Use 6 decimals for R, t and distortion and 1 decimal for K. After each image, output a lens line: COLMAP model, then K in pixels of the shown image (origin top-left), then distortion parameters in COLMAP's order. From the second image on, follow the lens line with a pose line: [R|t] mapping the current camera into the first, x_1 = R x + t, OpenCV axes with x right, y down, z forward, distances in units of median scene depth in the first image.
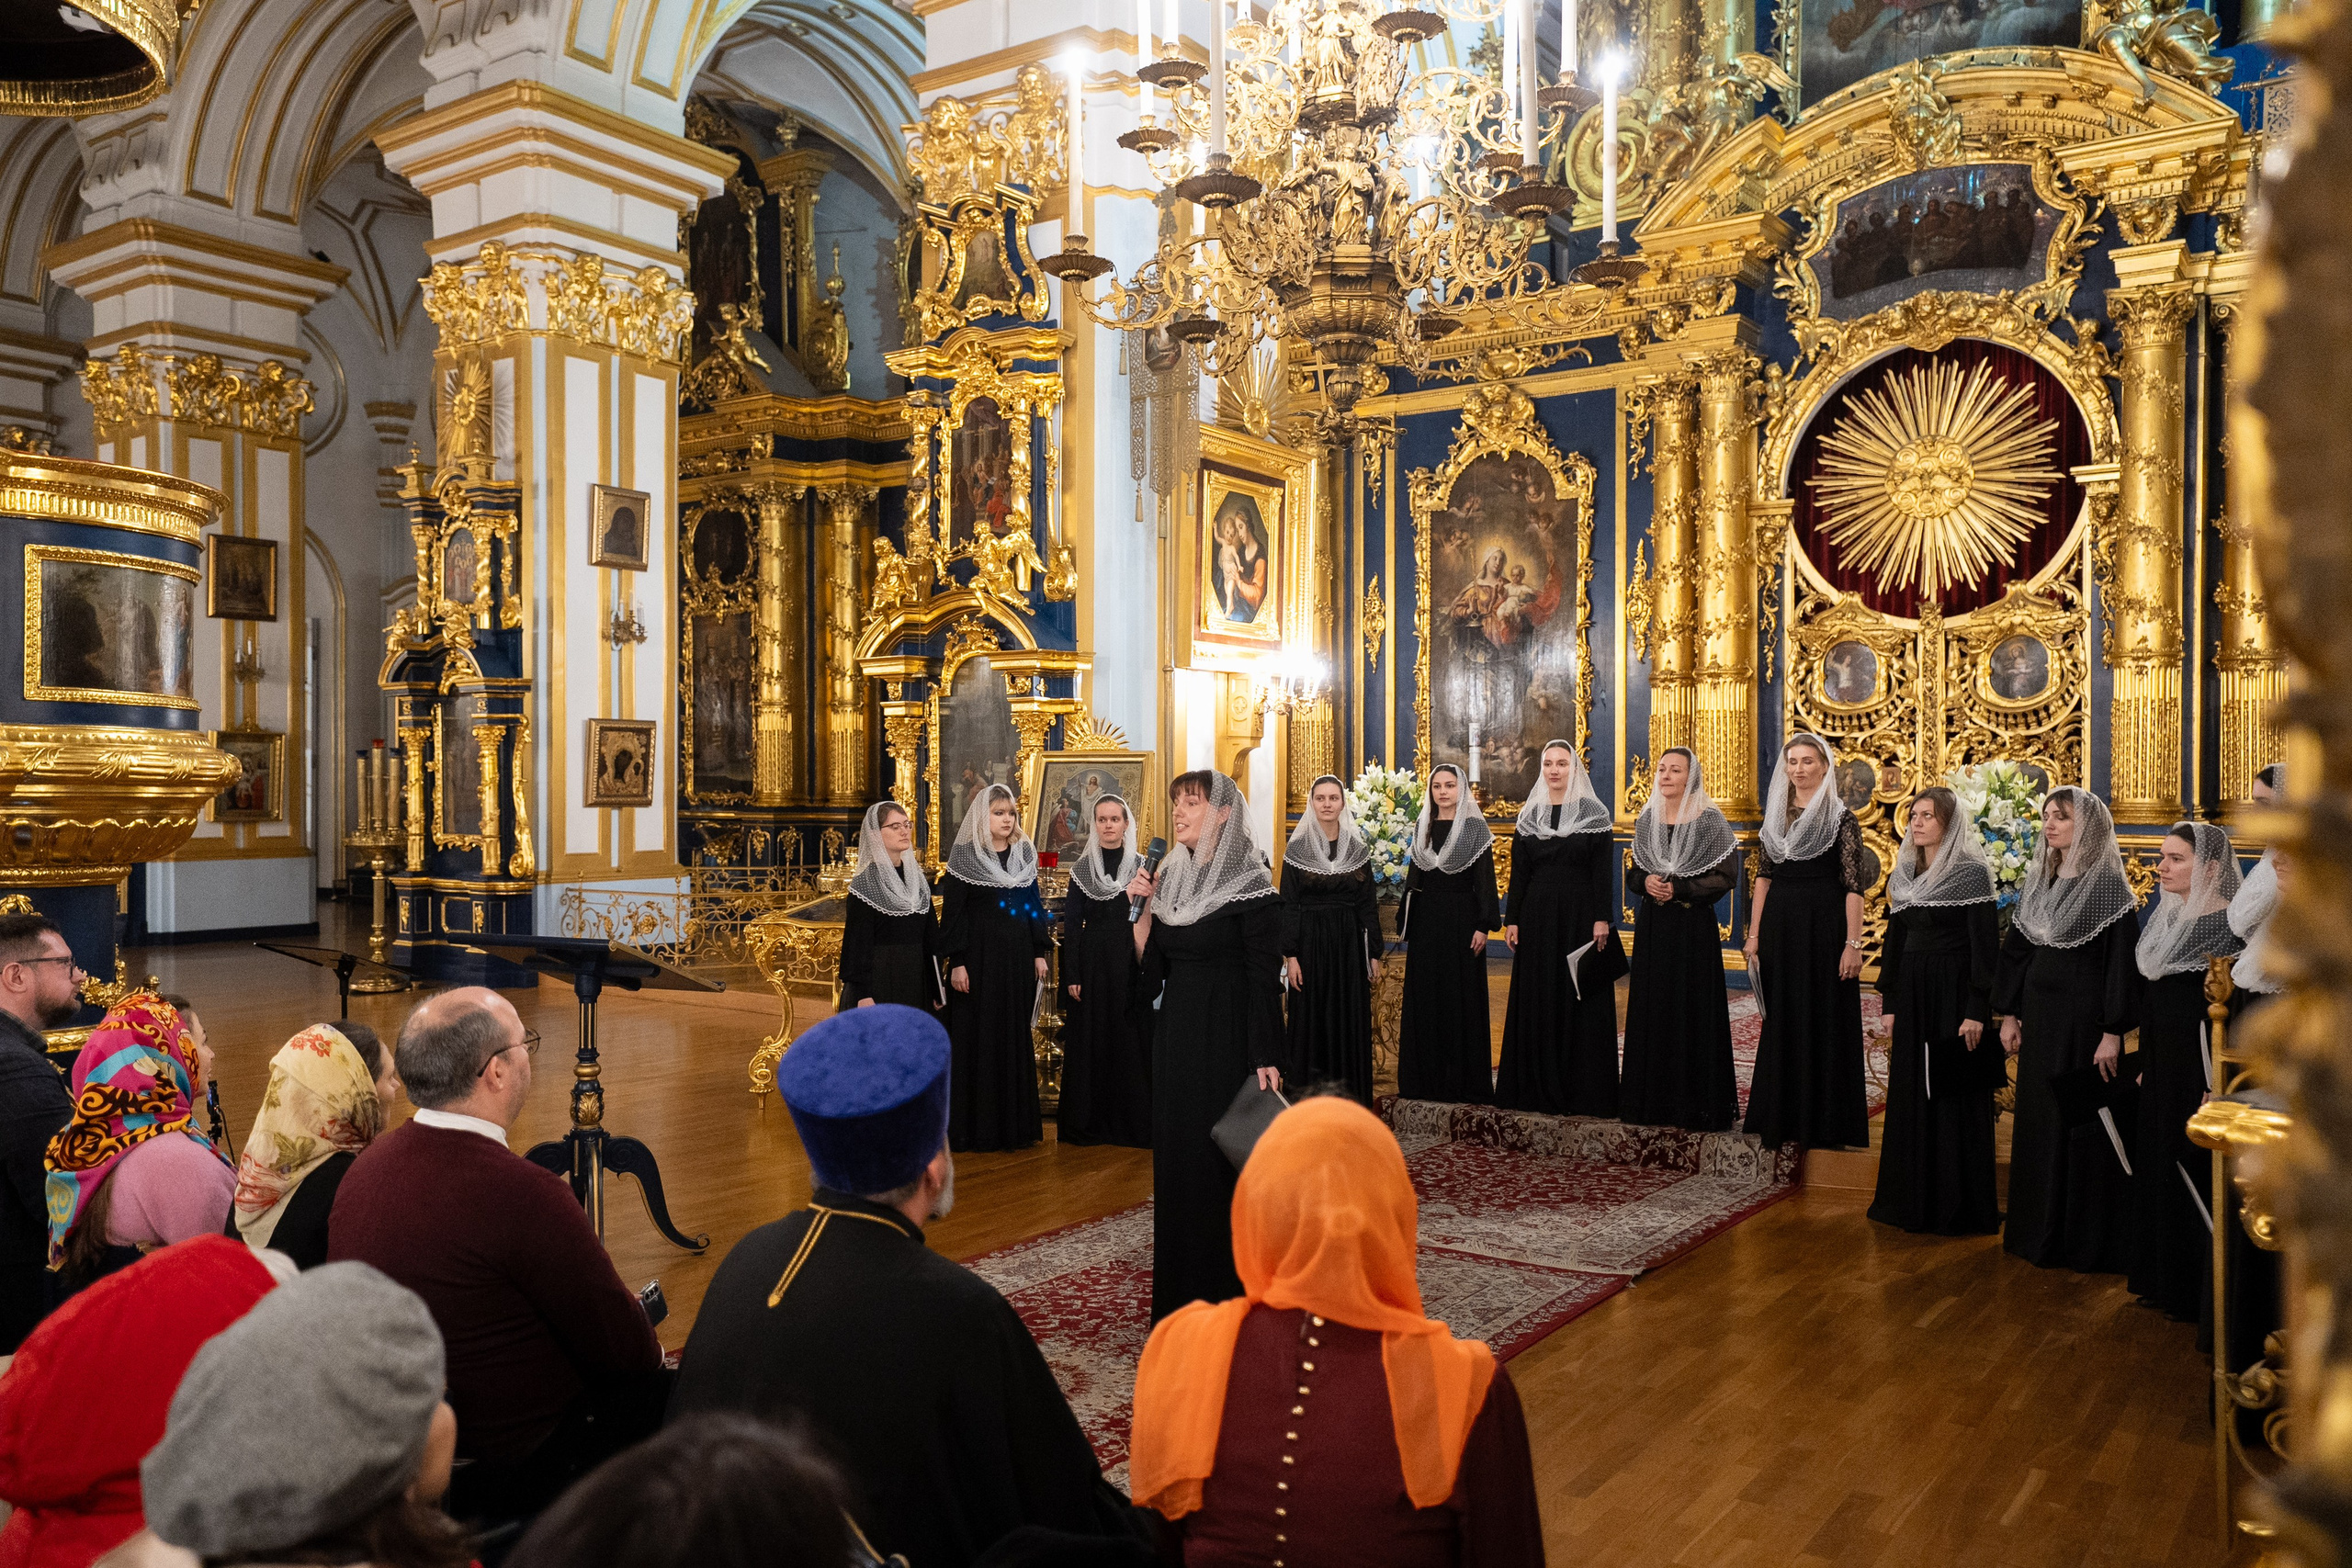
lens RADIAL K [[1797.7, 0, 1157.7], [0, 1797.7, 787.9], [0, 0, 1]] dist [0.004081, 0.062861]
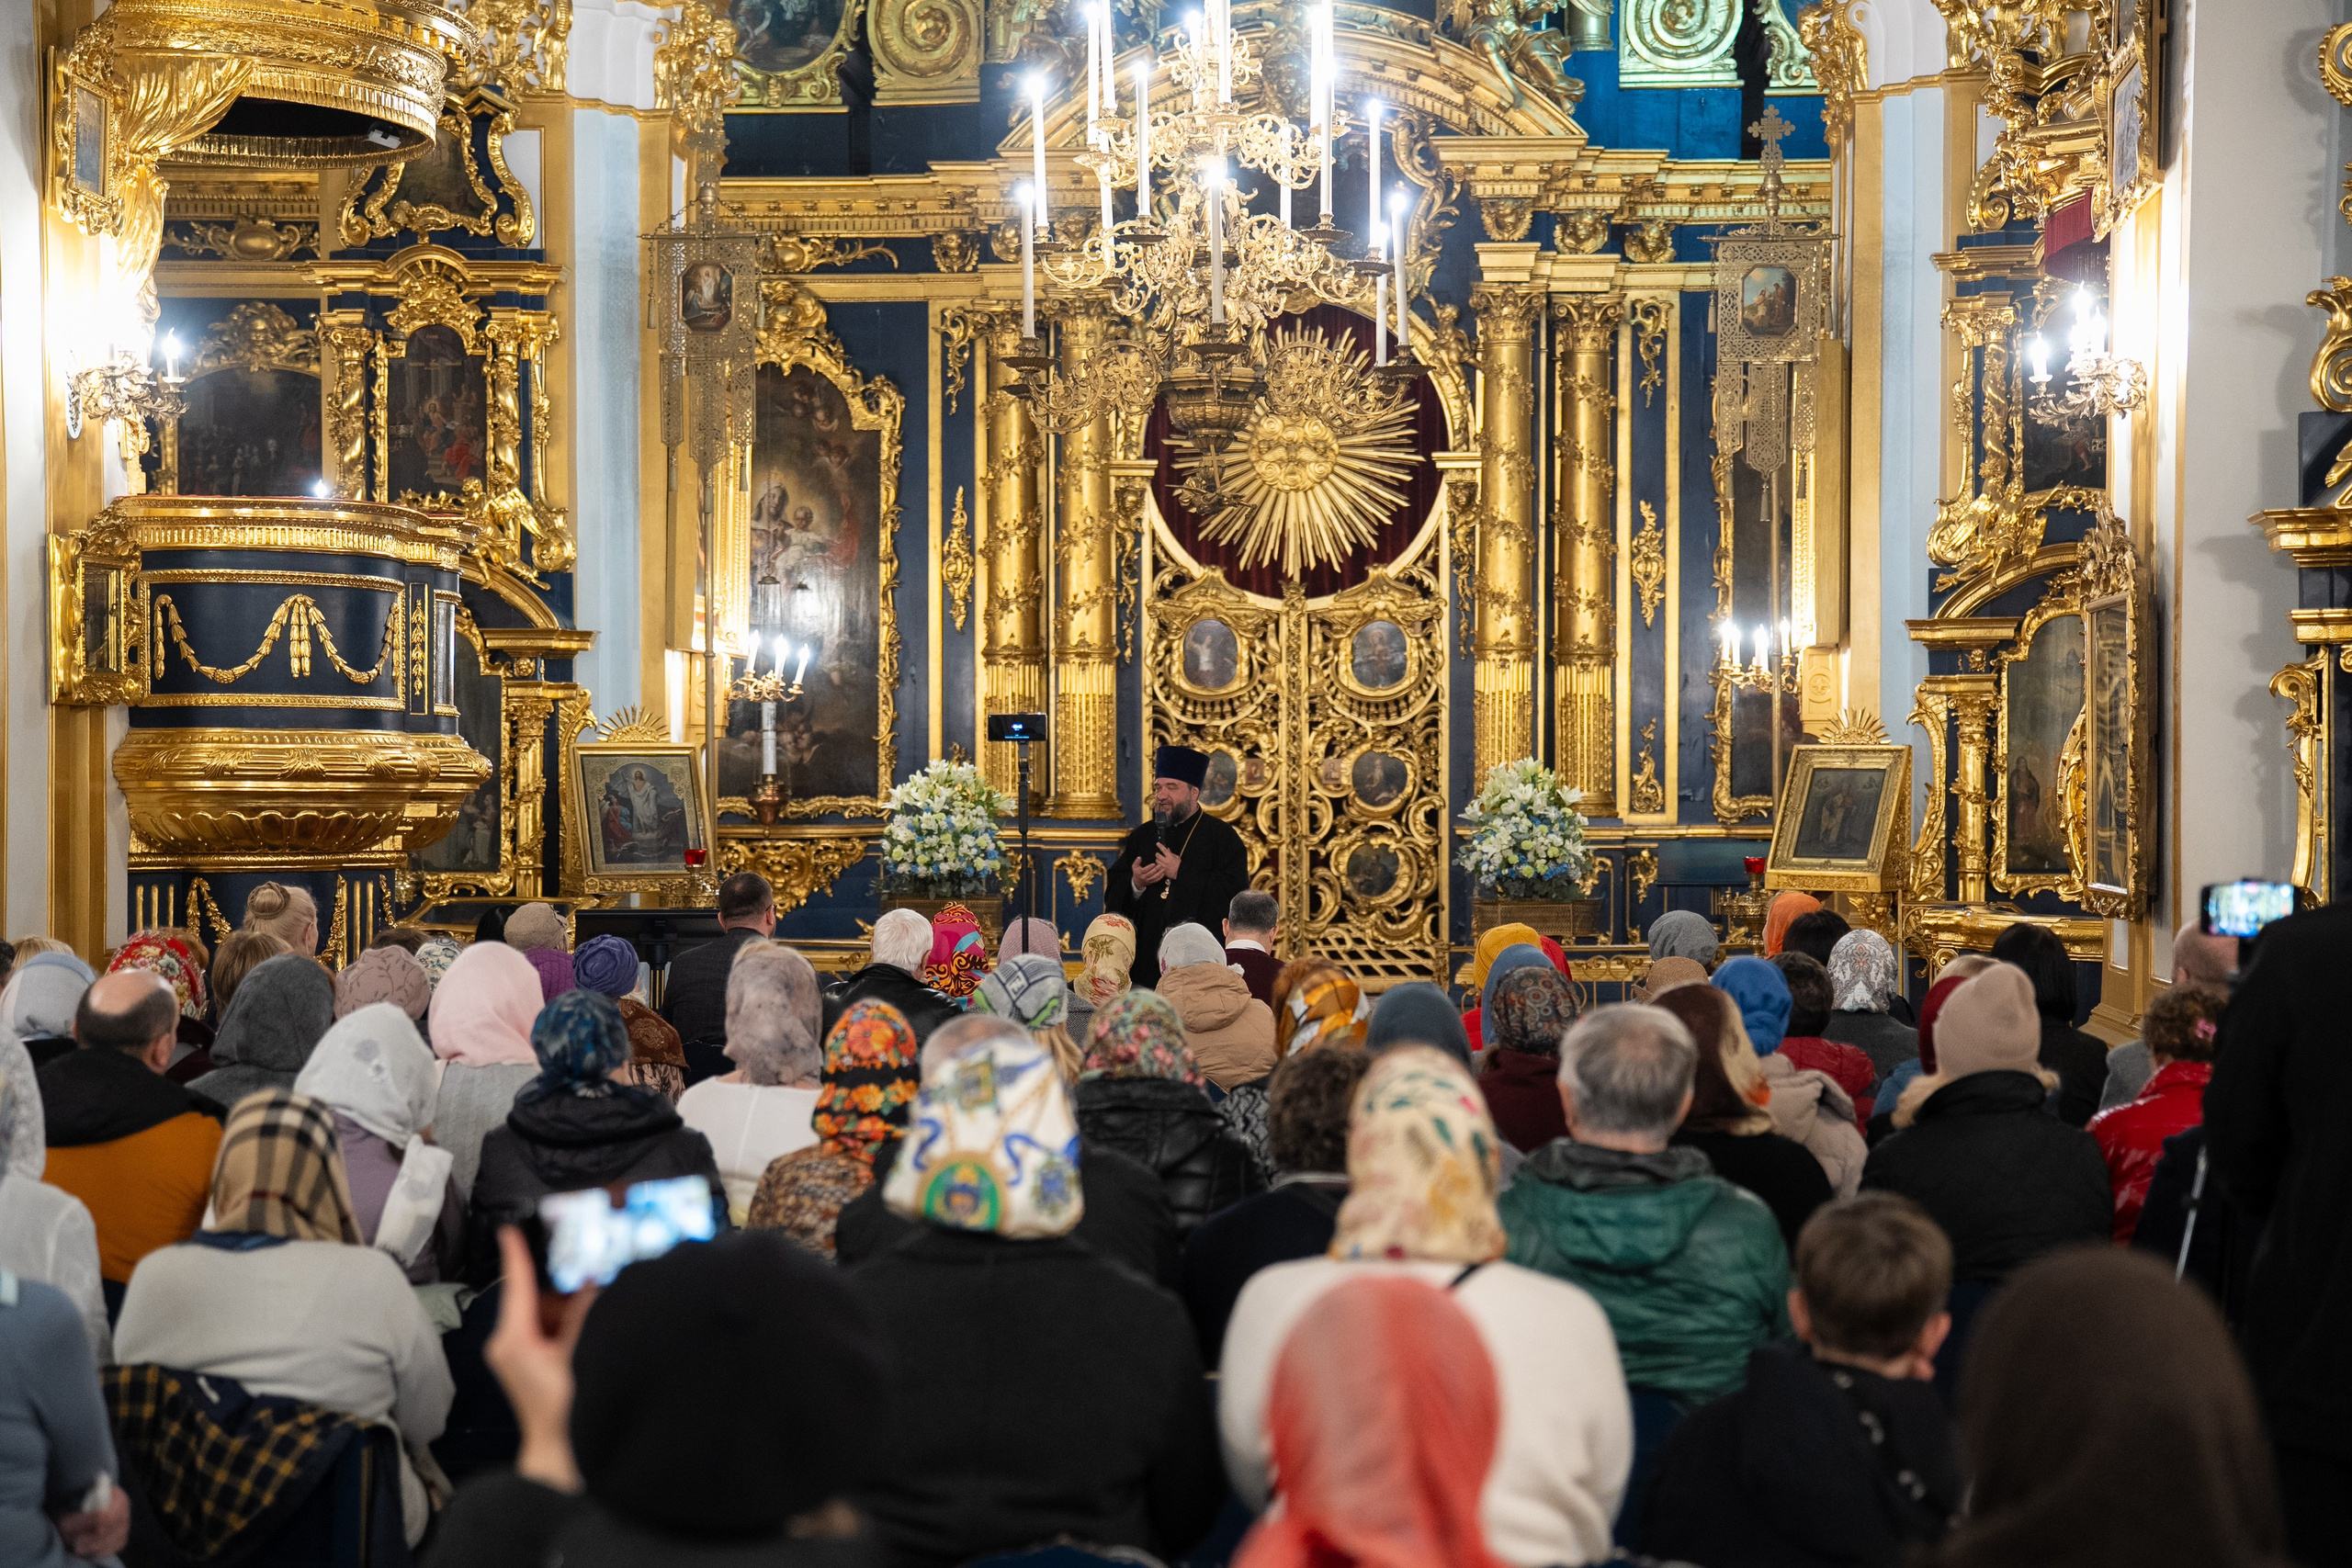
lens RADIAL K [[3475.3, 0, 1176.0], [0, 3475.3, 784.0], [0, 0, 1]] dist [0.137350, 0.043225]
pose [[0.856408, -0.002979, 0.516290, -0.549435], [0.002339, 0.999995, 0.001891, -0.001782], [-0.516294, -0.000412, 0.856411, -0.505949]]
